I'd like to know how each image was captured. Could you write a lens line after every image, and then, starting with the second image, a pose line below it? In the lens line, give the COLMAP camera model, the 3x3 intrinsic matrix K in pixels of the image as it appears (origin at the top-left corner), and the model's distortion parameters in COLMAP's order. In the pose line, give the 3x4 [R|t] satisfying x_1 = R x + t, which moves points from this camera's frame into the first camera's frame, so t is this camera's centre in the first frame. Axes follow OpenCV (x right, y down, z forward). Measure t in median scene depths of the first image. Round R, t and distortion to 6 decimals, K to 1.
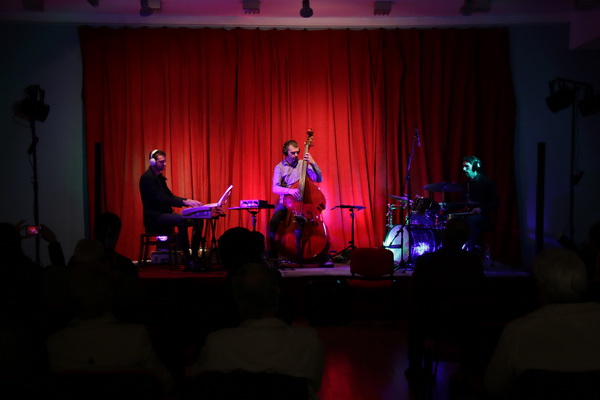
lens RADIAL K [[912.8, 0, 300.0], [0, 912.8, 199.2], [0, 0, 1]] dist [0.039264, 0.000000]
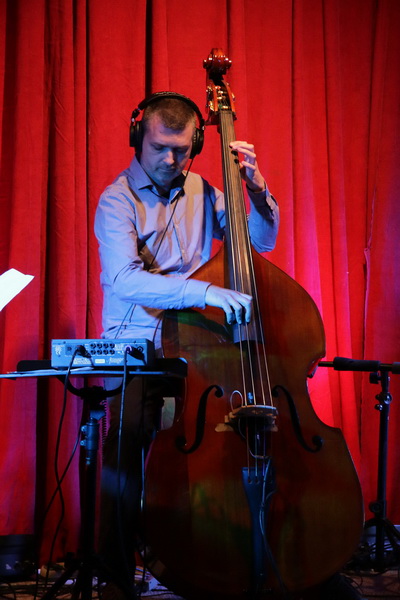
lens RADIAL K [[1878.4, 0, 200.7], [0, 1878.4, 297.1], [0, 0, 1]] dist [0.476179, 0.000000]
pose [[0.903564, 0.027875, 0.427546, -0.216994], [-0.029970, 0.999549, -0.001830, -0.008761], [-0.427404, -0.011160, 0.903992, 0.541568]]
